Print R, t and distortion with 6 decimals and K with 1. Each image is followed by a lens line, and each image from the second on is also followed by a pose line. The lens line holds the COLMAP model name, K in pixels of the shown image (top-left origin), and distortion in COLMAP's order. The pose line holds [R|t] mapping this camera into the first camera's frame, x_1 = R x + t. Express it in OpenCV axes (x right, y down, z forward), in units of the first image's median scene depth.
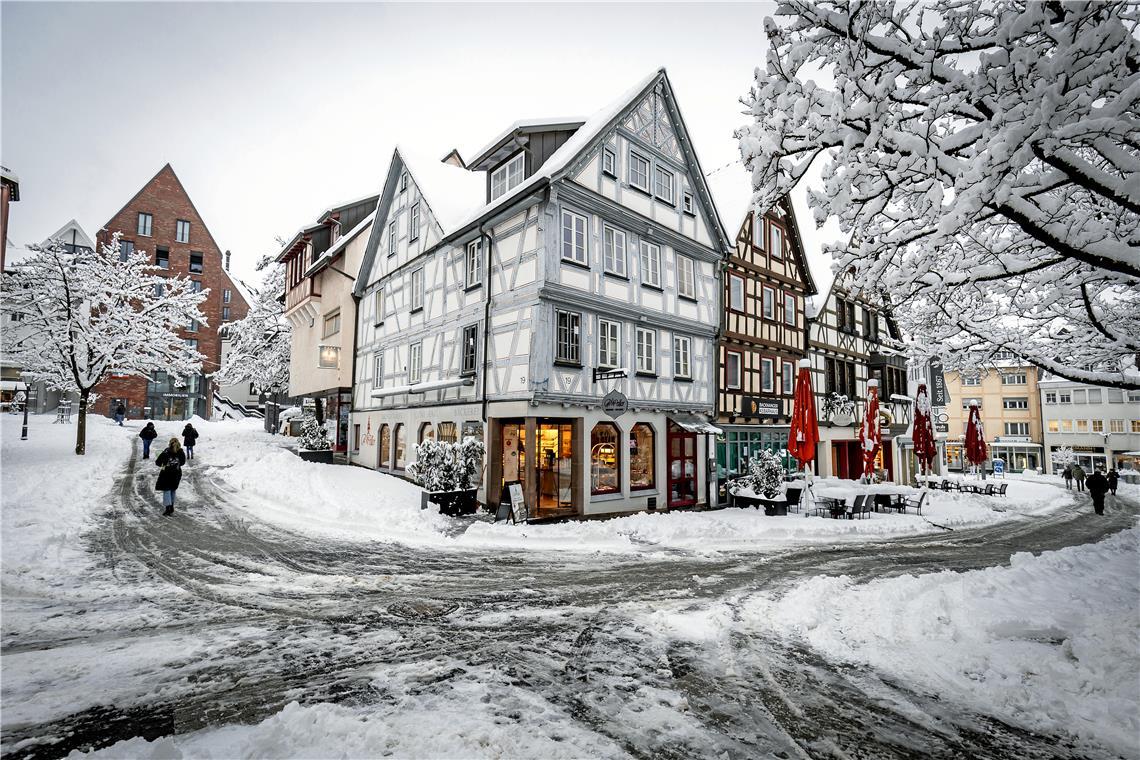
lens RADIAL K [[507.7, 0, 570.0], [0, 507.7, 380.0], [0, 0, 1]] dist [0.007866, 0.000336]
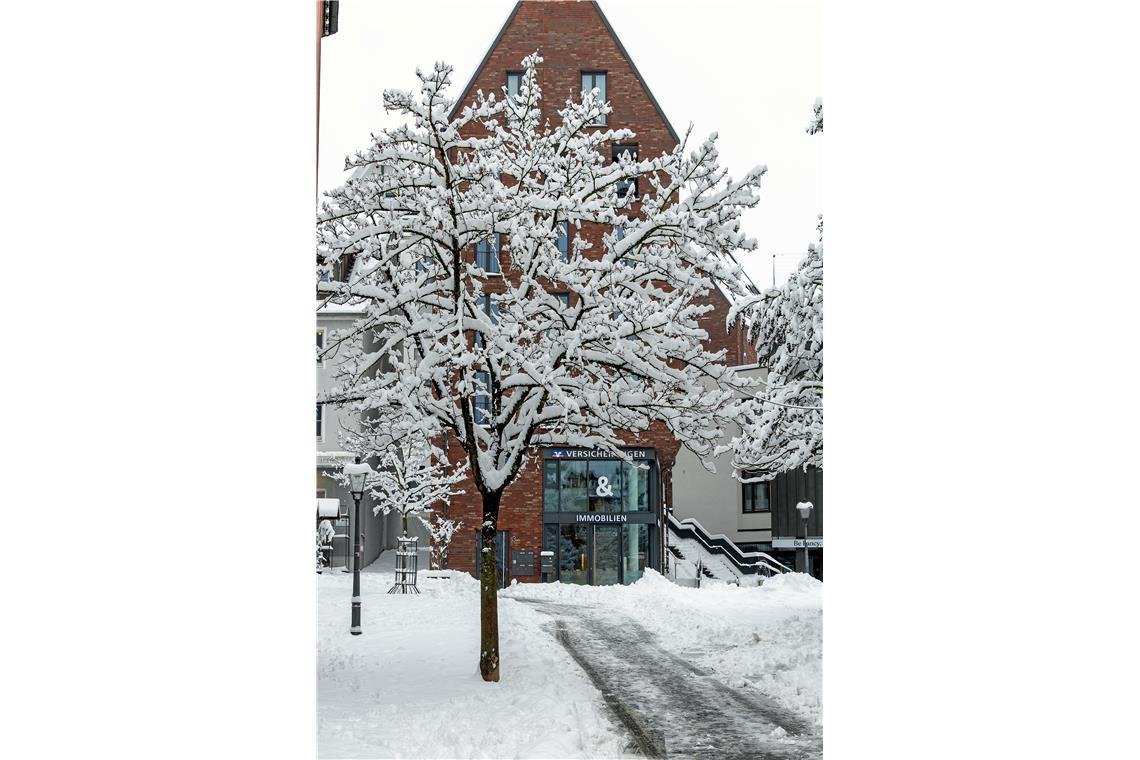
lens RADIAL K [[1314.9, 0, 570.5], [0, 1314.9, 380.4], [0, 0, 1]] dist [0.000160, 0.002442]
pose [[0.825433, -0.096992, -0.556105, -0.826683], [0.055966, 0.994336, -0.090354, 0.053231], [0.561719, 0.043458, 0.826186, 0.582518]]
